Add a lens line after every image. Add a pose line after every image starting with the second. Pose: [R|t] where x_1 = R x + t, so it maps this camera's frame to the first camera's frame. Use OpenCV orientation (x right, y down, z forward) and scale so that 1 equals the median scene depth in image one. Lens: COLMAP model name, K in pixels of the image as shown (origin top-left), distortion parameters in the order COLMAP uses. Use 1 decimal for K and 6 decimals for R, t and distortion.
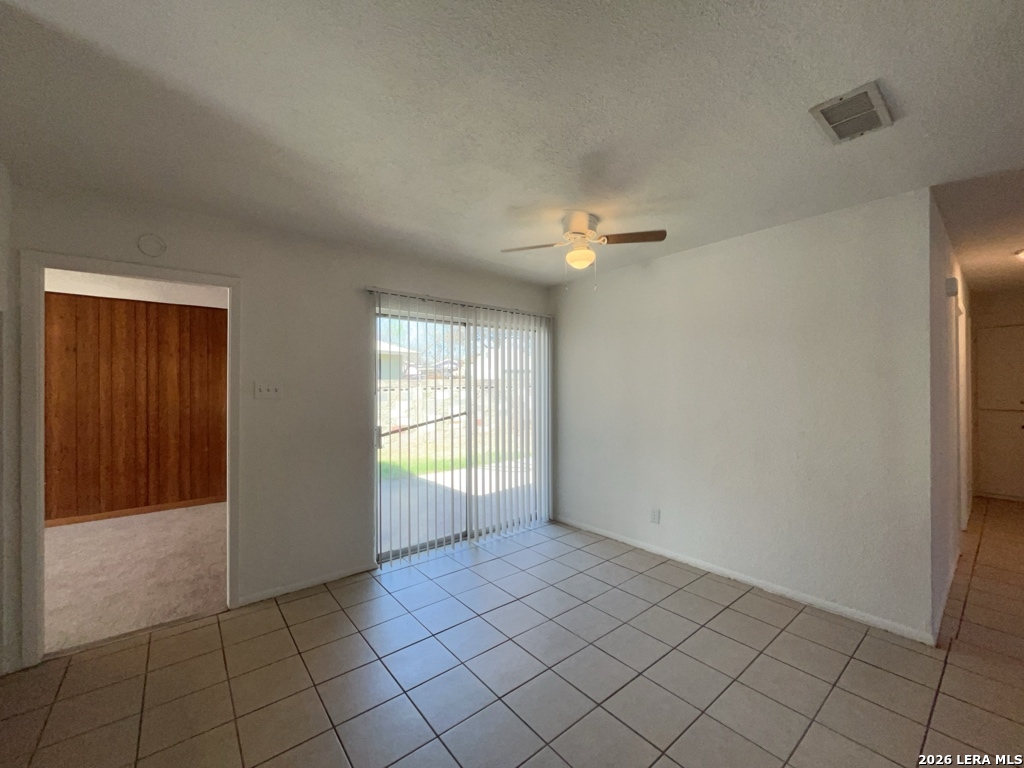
lens RADIAL K [[412.7, 0, 517.6], [0, 412.7, 387.9], [0, 0, 1]] dist [-0.003203, -0.000412]
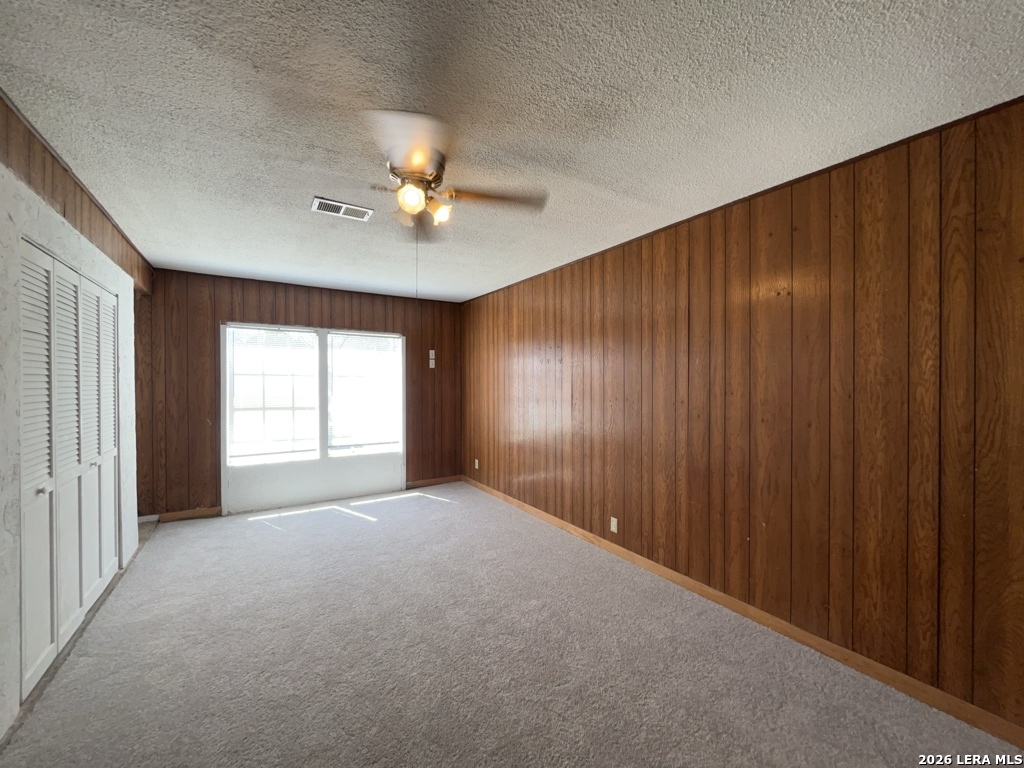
lens RADIAL K [[412.7, 0, 518.0], [0, 412.7, 384.7], [0, 0, 1]] dist [-0.003203, -0.000412]
pose [[0.013634, 0.009818, -0.999859, -0.542192], [0.000724, 0.999951, 0.009828, 0.013248], [0.999907, -0.000858, 0.013626, 0.622264]]
